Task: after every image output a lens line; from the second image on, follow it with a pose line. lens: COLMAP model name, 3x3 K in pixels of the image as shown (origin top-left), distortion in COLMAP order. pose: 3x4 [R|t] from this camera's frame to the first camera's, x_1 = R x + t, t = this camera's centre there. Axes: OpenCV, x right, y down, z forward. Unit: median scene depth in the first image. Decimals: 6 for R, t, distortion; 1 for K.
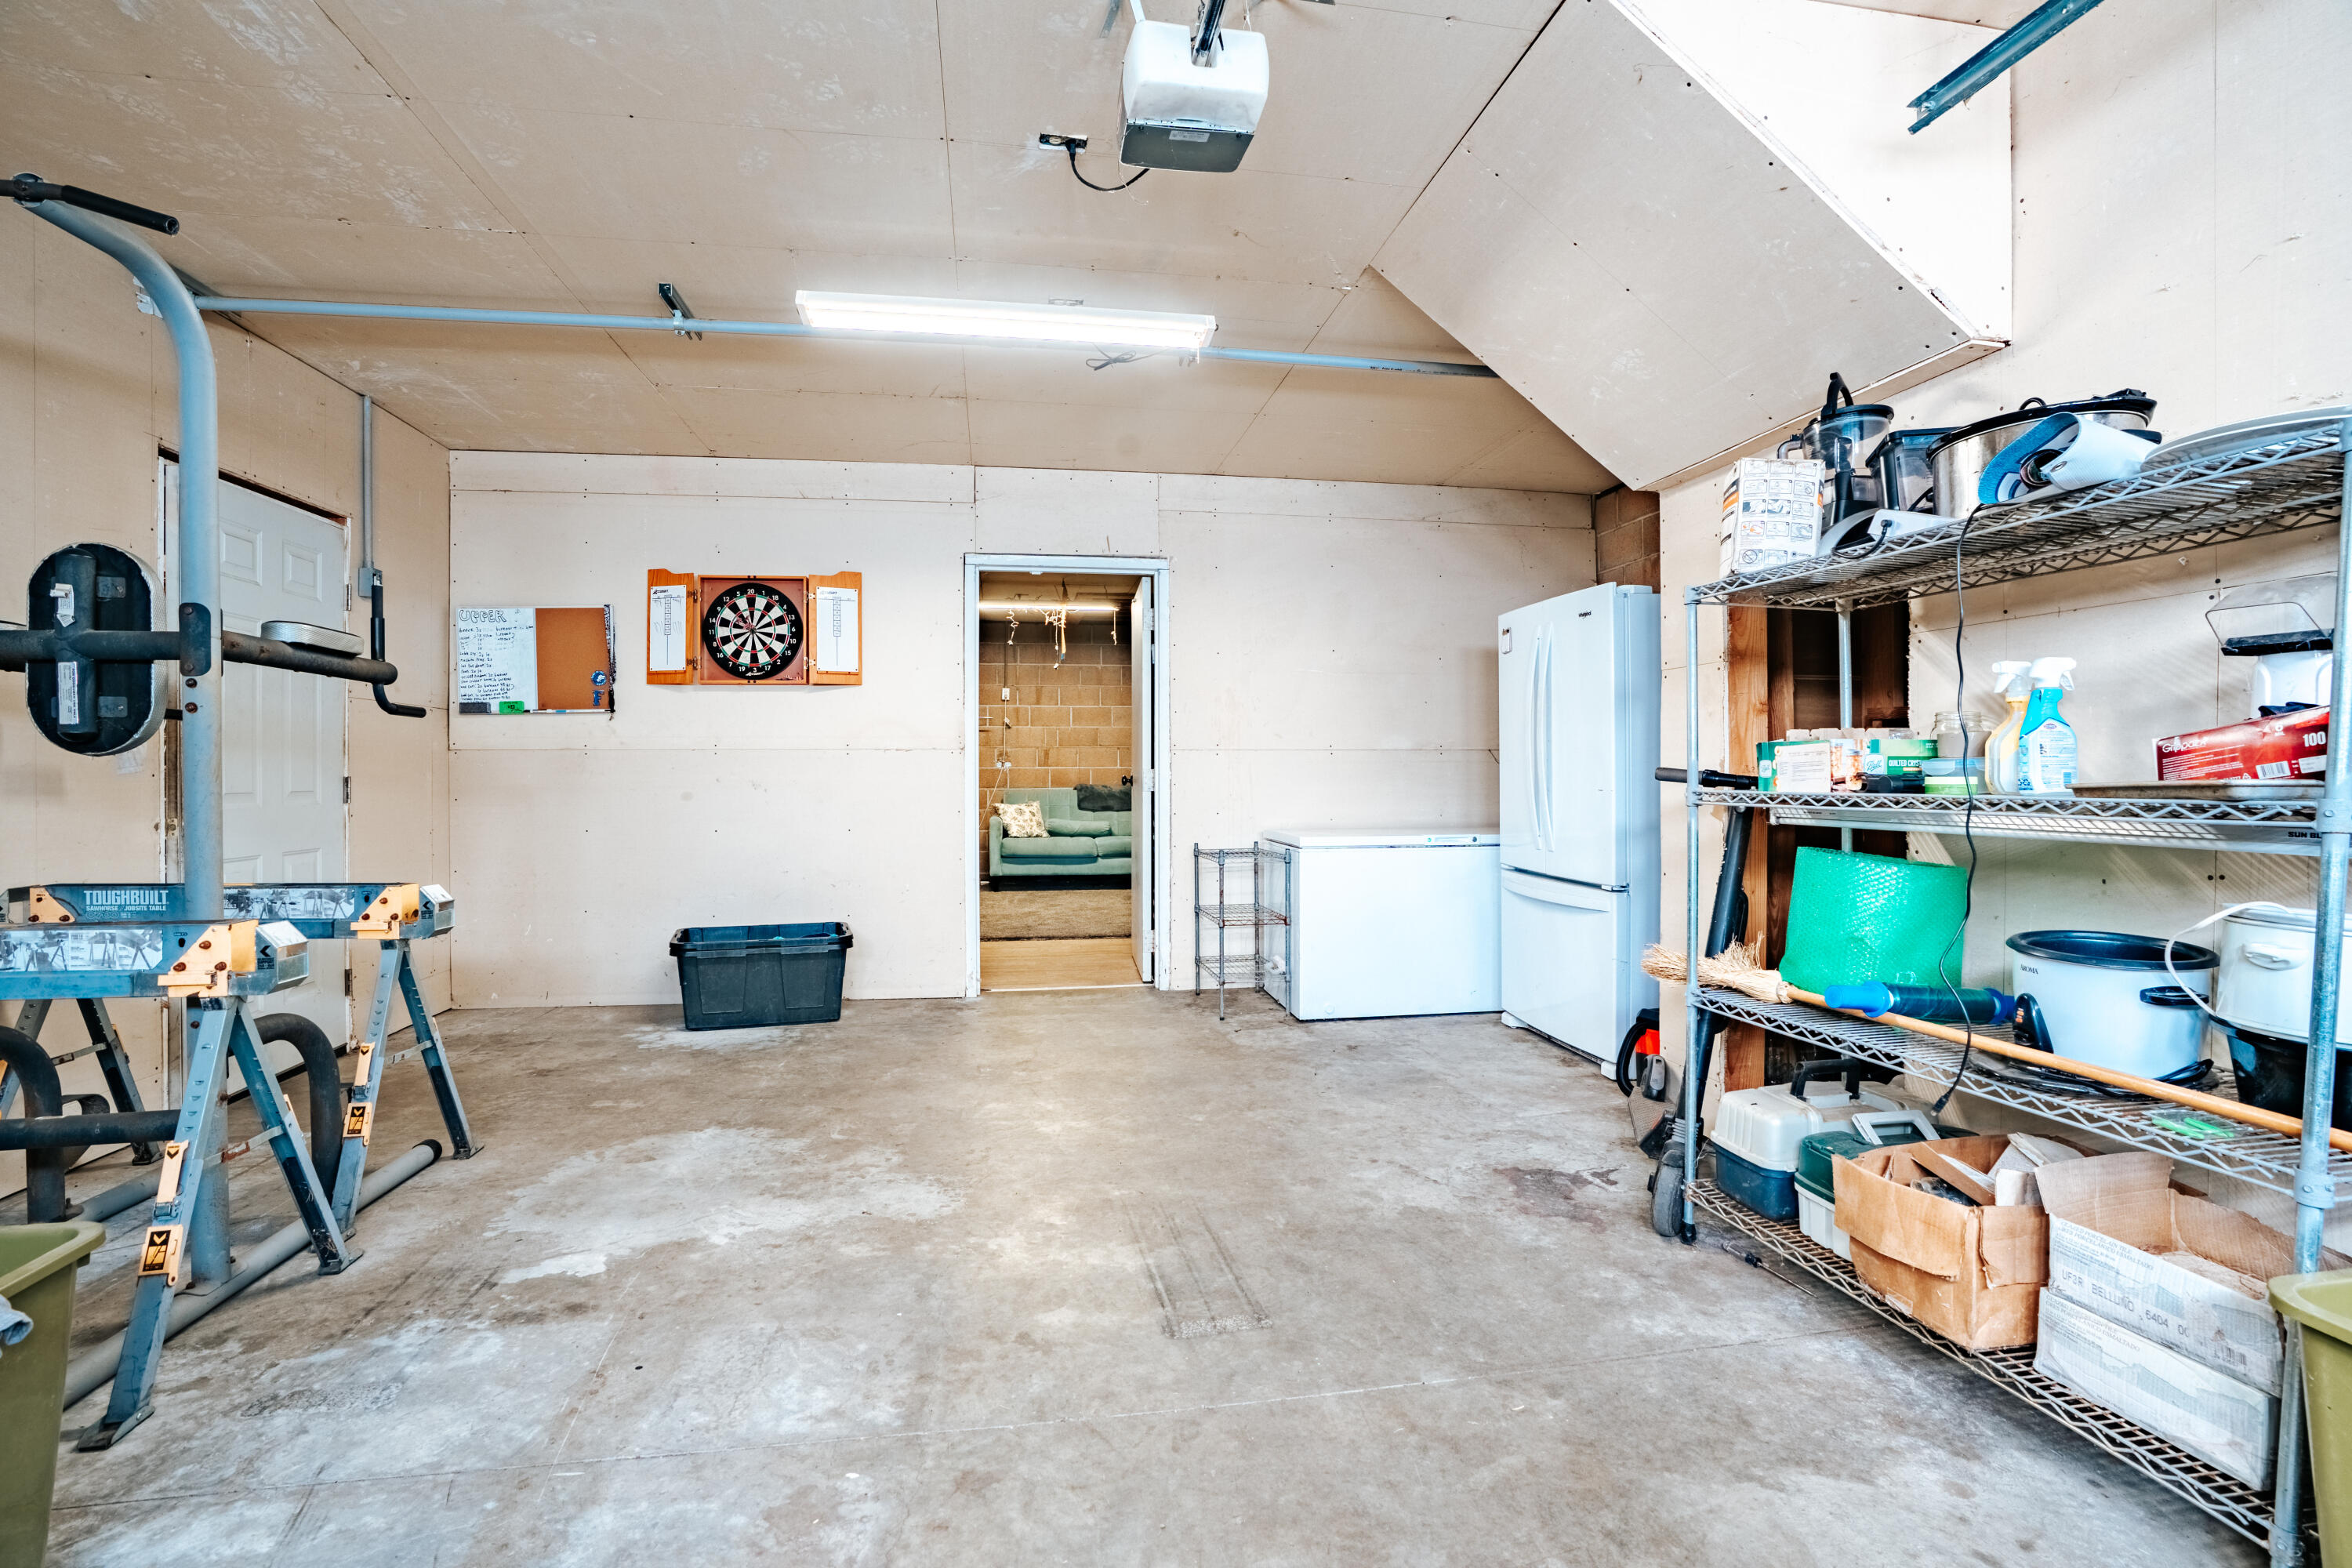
lens RADIAL K [[1082.4, 0, 1178.3], [0, 1082.4, 788.2], [0, 0, 1]] dist [-0.003313, -0.000009]
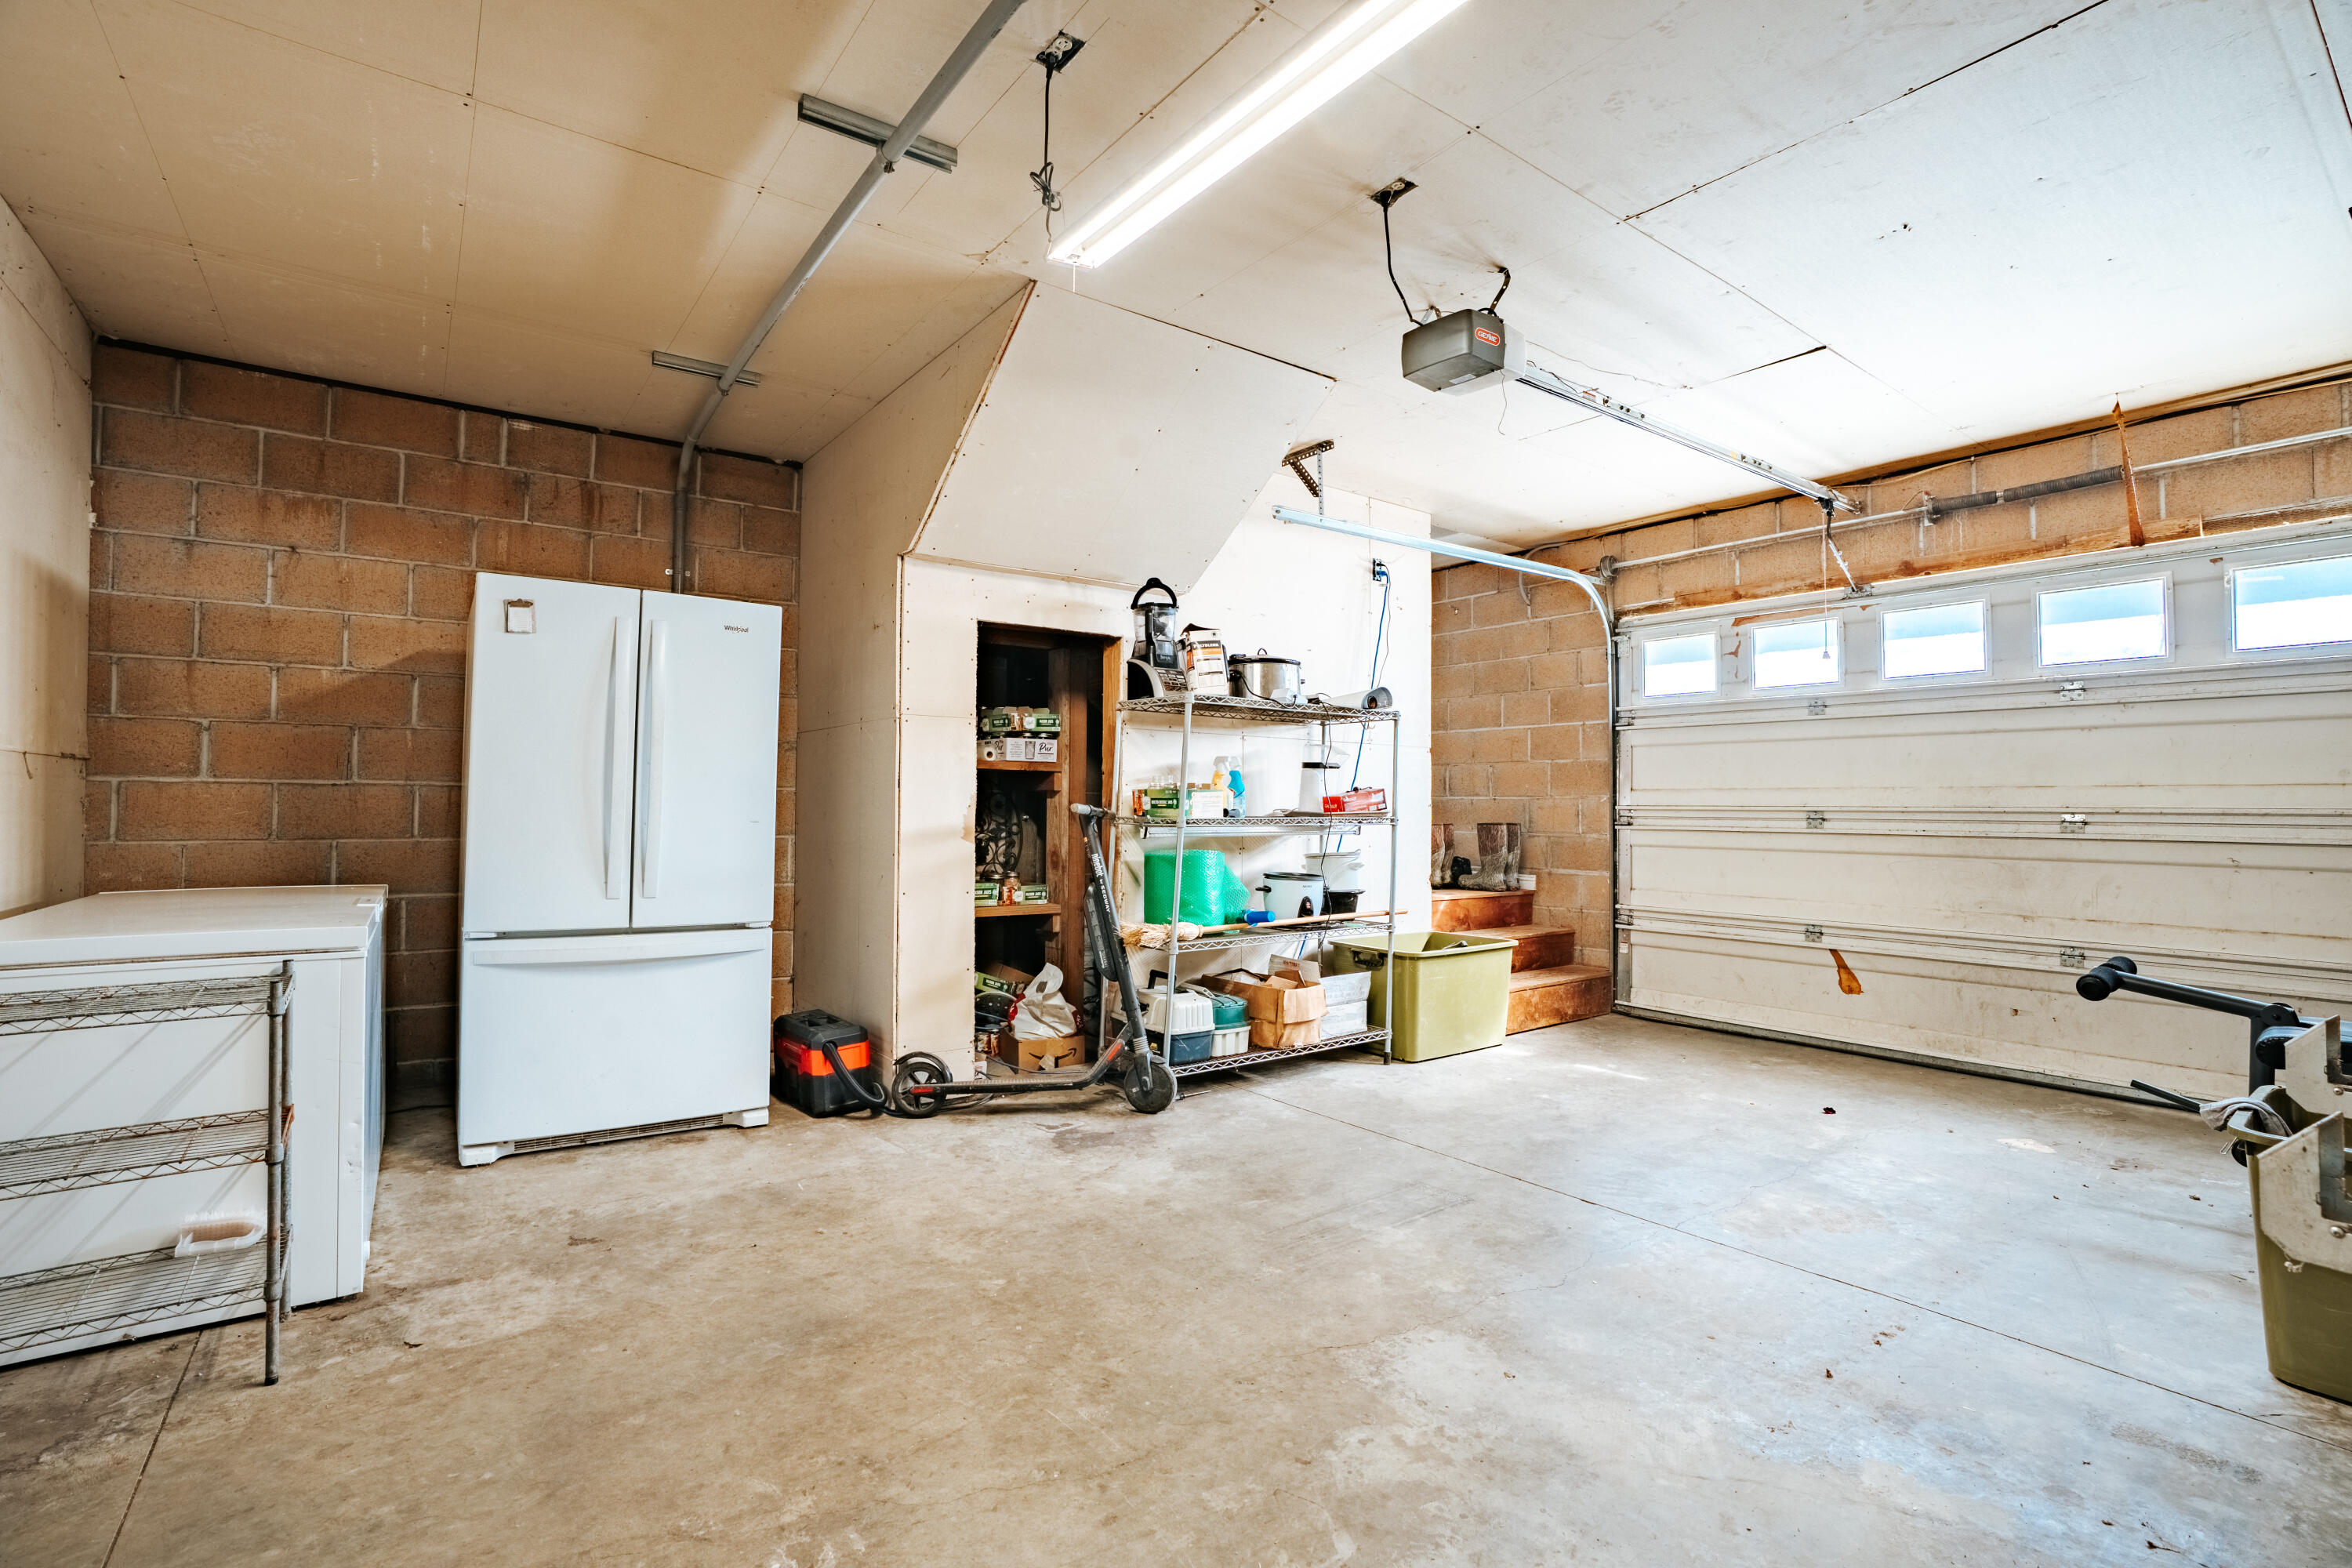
lens RADIAL K [[1082.4, 0, 1180.8], [0, 1082.4, 791.4], [0, 0, 1]] dist [-0.003313, -0.000009]
pose [[-0.459228, 0.015468, 0.888184, -0.818323], [-0.001282, 0.999836, -0.018076, -0.011093], [-0.888317, -0.009440, -0.459133, 1.471725]]
